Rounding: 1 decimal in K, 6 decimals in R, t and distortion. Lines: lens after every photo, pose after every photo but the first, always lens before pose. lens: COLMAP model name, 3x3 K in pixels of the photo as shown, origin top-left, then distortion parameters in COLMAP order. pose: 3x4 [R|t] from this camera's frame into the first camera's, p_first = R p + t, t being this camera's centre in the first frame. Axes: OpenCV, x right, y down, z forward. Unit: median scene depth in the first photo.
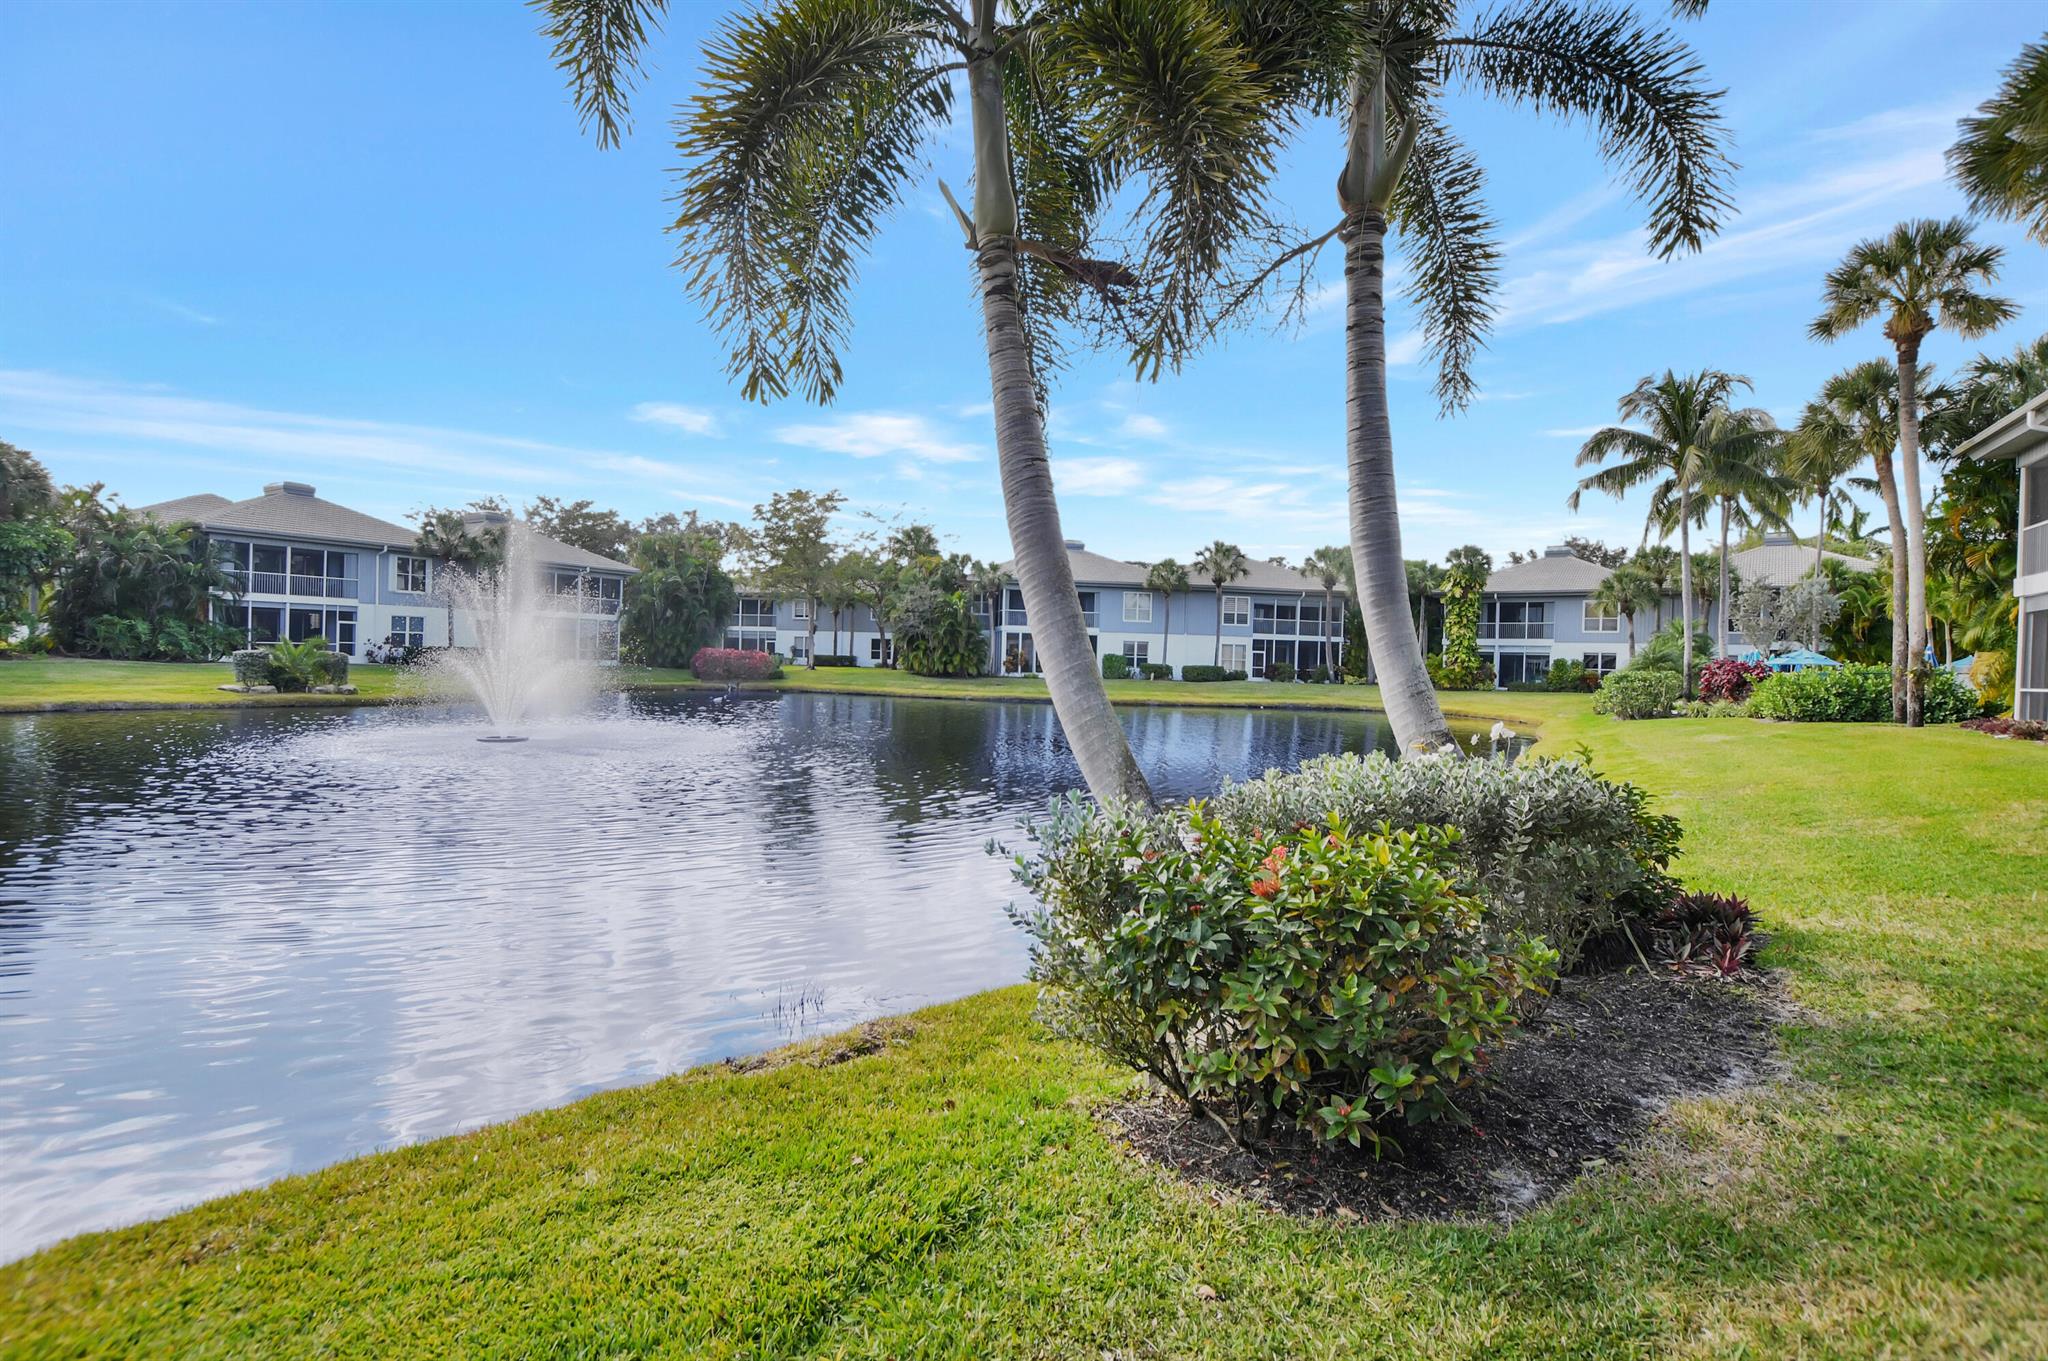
lens RADIAL K [[923.9, 0, 994.6], [0, 923.9, 669.1], [0, 0, 1]] dist [-0.032606, 0.001992]
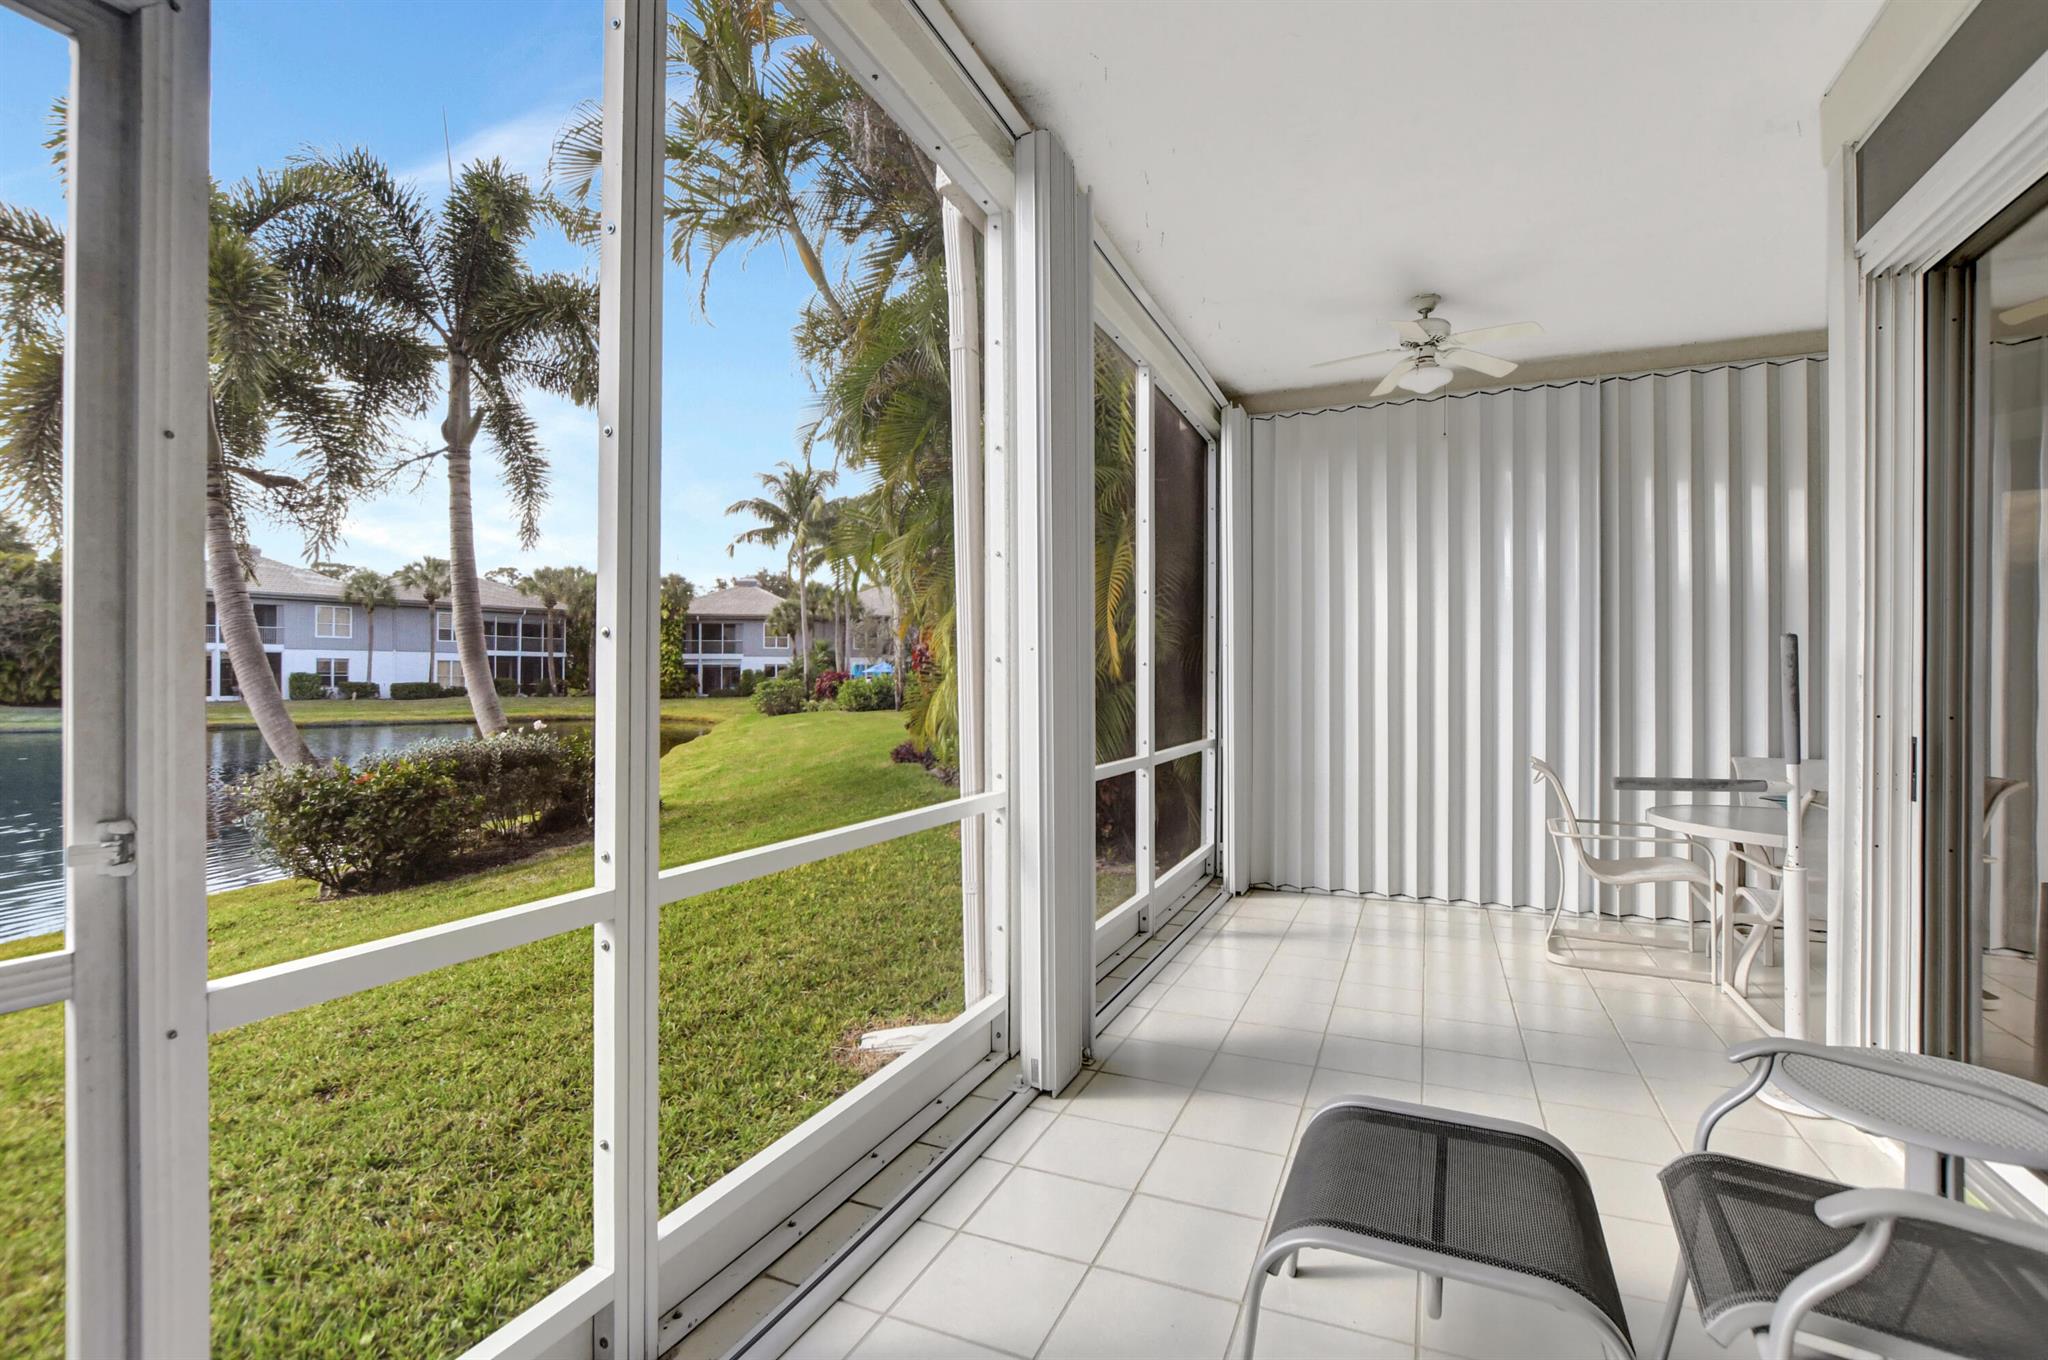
lens RADIAL K [[917.1, 0, 1000.6], [0, 917.1, 678.5], [0, 0, 1]] dist [-0.022396, -0.000077]
pose [[0.708713, -0.023264, 0.705114, -0.013844], [0.023307, 0.999683, 0.009557, -0.003094], [-0.705112, 0.009661, 0.709030, -0.122033]]
